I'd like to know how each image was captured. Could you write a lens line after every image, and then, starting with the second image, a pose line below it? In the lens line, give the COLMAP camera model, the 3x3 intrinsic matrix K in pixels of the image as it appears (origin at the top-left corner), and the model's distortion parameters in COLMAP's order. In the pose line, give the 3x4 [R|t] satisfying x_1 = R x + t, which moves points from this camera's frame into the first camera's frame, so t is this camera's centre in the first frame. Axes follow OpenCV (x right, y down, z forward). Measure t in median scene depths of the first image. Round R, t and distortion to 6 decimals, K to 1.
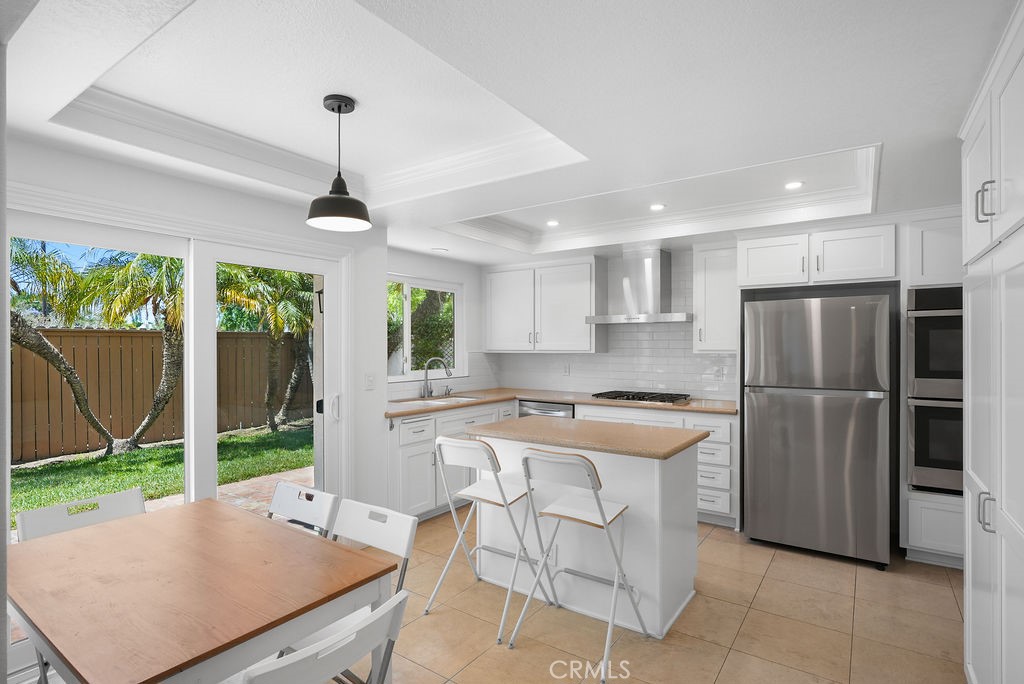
lens RADIAL K [[507.4, 0, 512.0], [0, 507.4, 342.0], [0, 0, 1]] dist [0.000526, 0.000004]
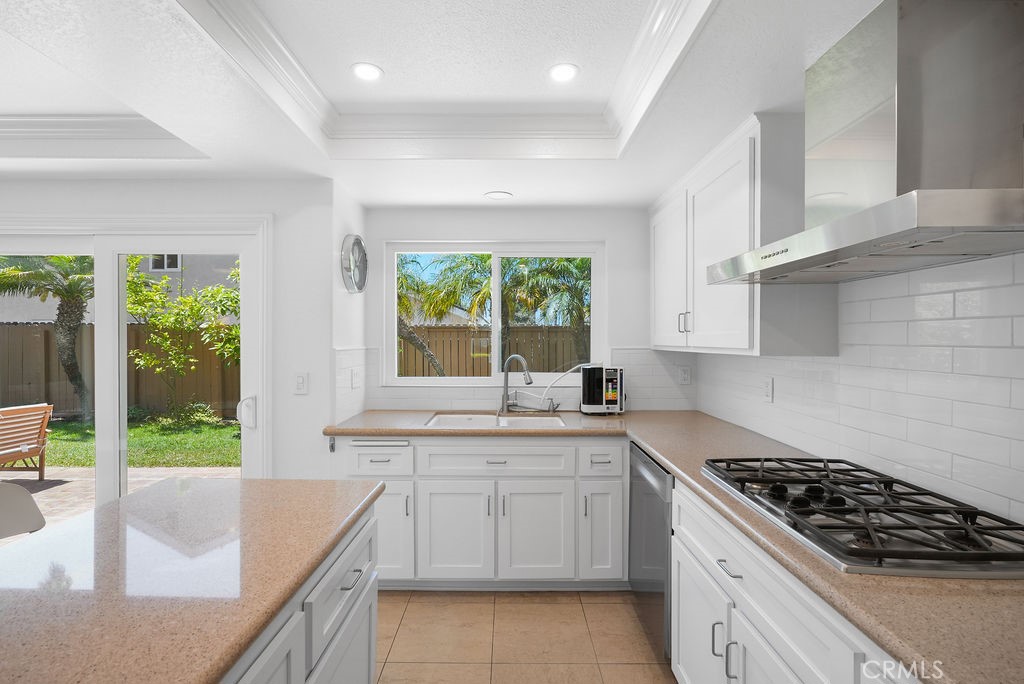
lens RADIAL K [[464.6, 0, 512.0], [0, 464.6, 342.0], [0, 0, 1]] dist [-0.001381, -0.000124]
pose [[0.567599, 0.005844, -0.823285, 0.359392], [0.007281, 0.999900, 0.012117, 0.004762], [0.823273, -0.012872, 0.567500, 0.637800]]
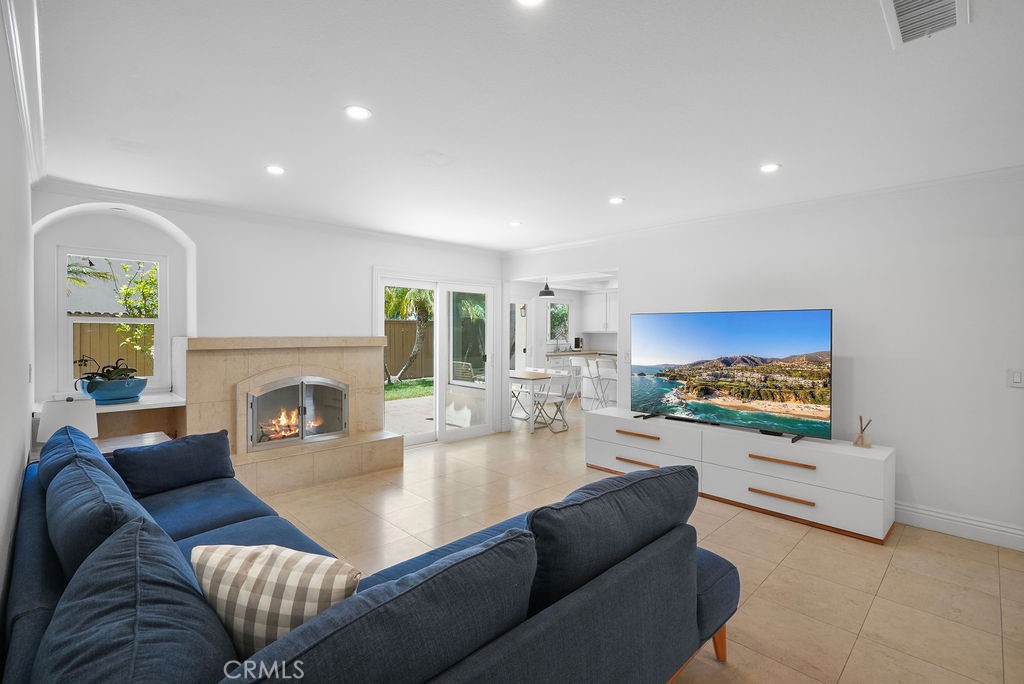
lens RADIAL K [[464.6, 0, 512.0], [0, 464.6, 342.0], [0, 0, 1]] dist [-0.001381, -0.000124]
pose [[0.981831, 0.010081, -0.189487, 0.028934], [-0.002741, 0.999237, 0.038956, -0.017014], [0.189736, -0.037729, 0.981110, -1.145472]]
